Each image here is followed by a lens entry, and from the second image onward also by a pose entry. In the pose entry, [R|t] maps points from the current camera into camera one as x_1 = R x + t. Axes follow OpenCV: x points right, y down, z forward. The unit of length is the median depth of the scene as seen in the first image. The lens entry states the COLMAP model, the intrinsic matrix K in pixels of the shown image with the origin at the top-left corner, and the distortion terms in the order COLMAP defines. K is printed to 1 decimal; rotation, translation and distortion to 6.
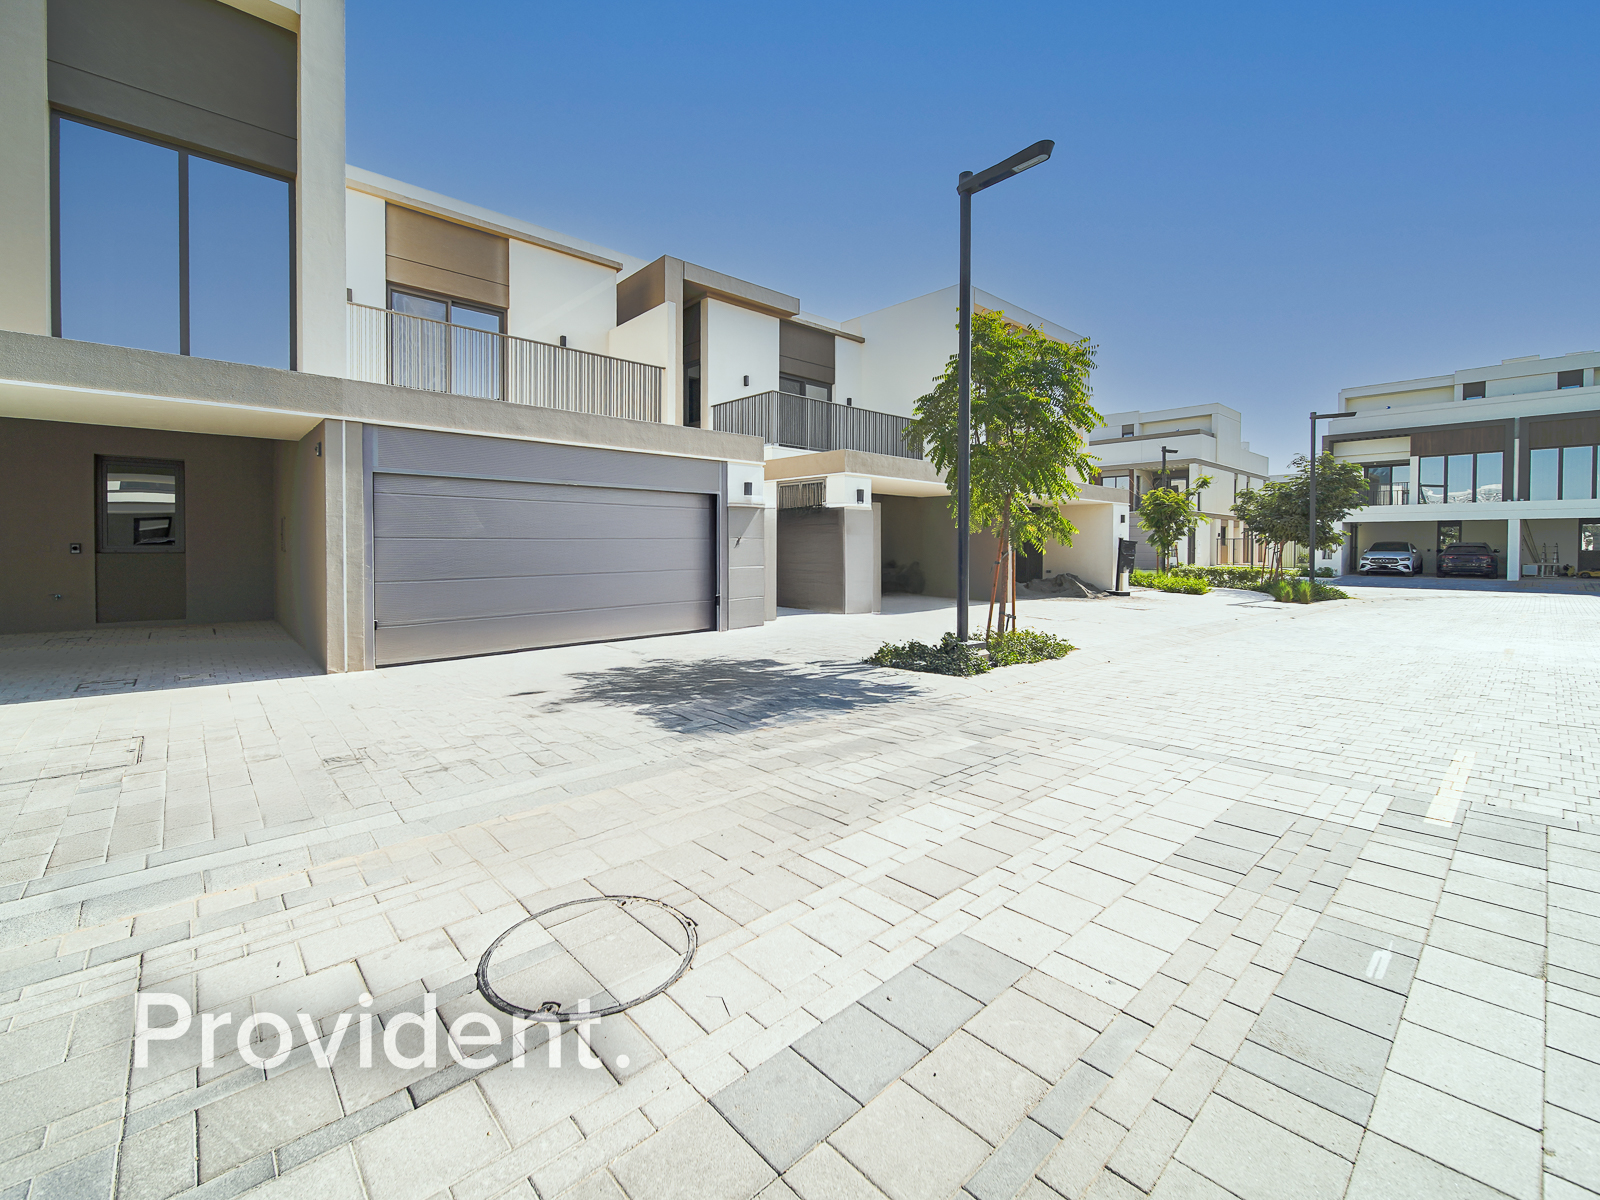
lens RADIAL K [[667.9, 0, 782.3], [0, 667.9, 554.3], [0, 0, 1]] dist [-0.001513, -0.001541]
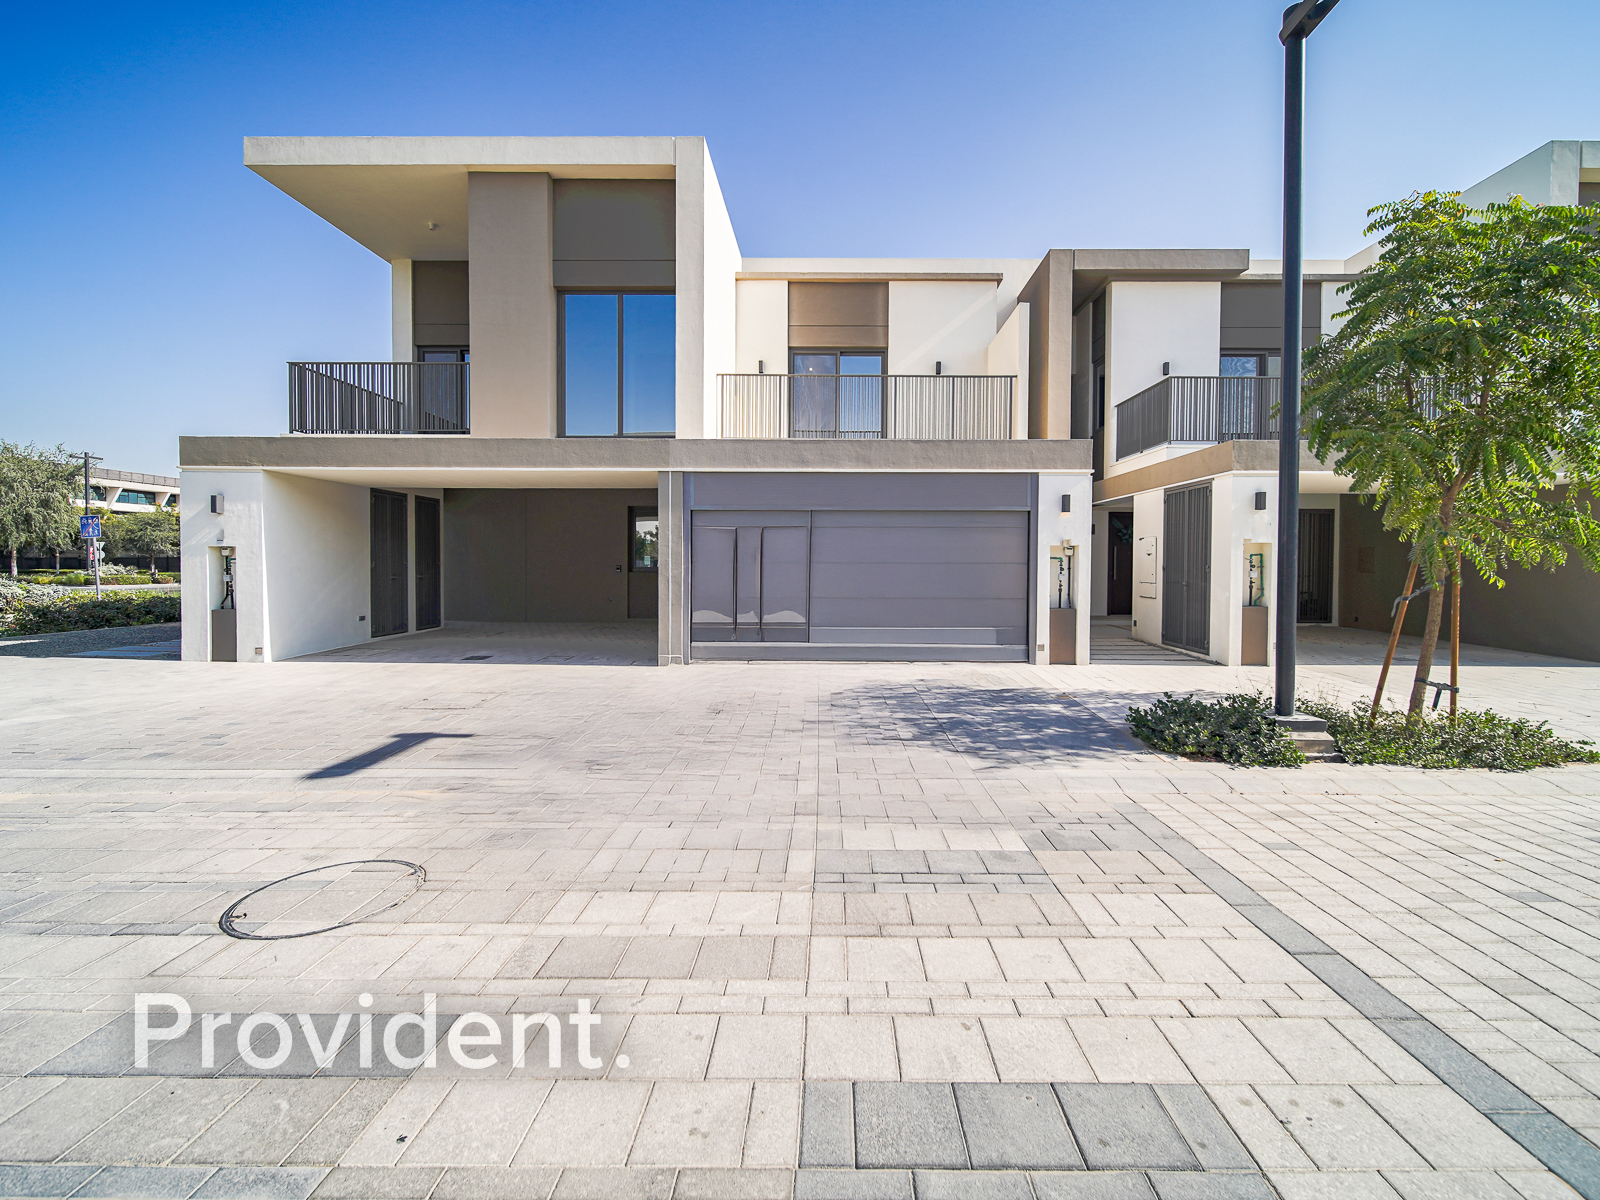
lens RADIAL K [[667.9, 0, 828.6], [0, 667.9, 576.2], [0, 0, 1]] dist [-0.001513, -0.001541]
pose [[0.748038, 0.011307, -0.663559, 0.317958], [-0.008419, 0.999936, 0.007548, -0.007614], [0.663602, -0.000060, 0.748086, 0.173115]]
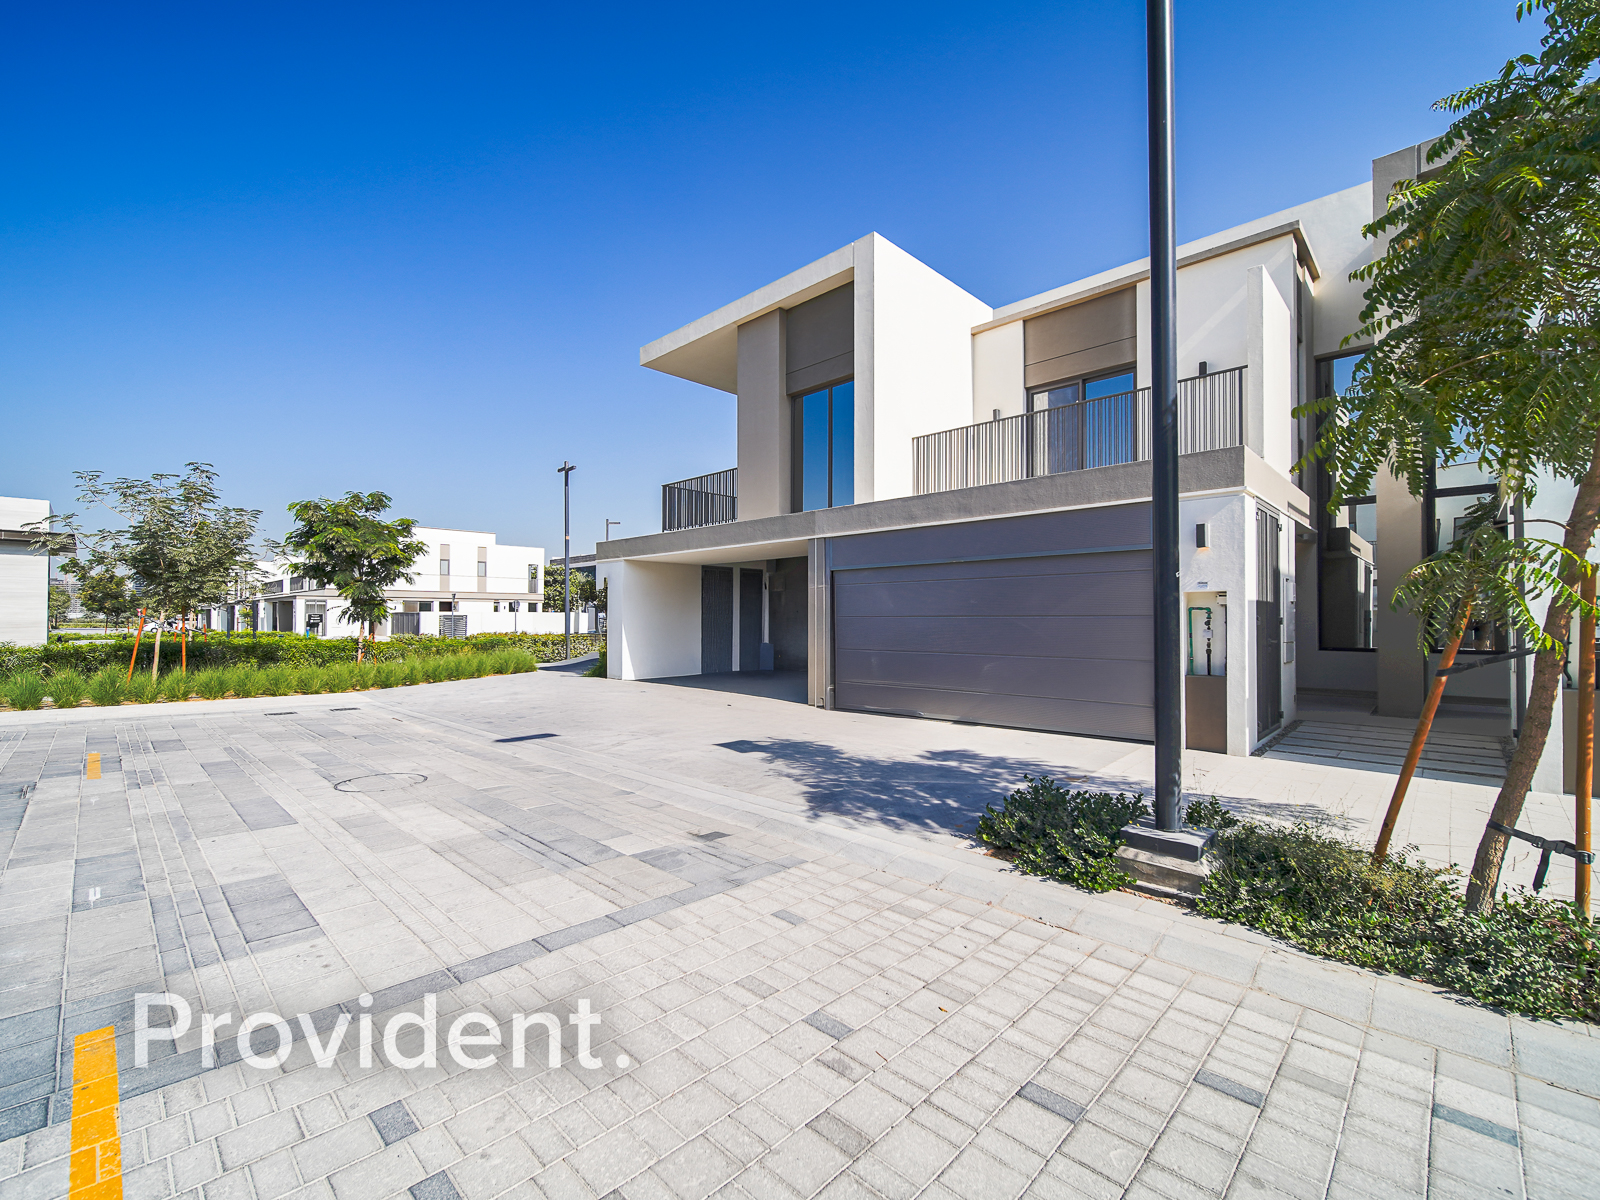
lens RADIAL K [[667.9, 0, 784.0], [0, 667.9, 614.1], [0, 0, 1]] dist [-0.001513, -0.001541]
pose [[0.080596, -0.005510, -0.996732, 0.618623], [-0.005574, 0.999967, -0.005979, -0.014966], [0.996731, 0.006038, 0.080562, 0.593577]]
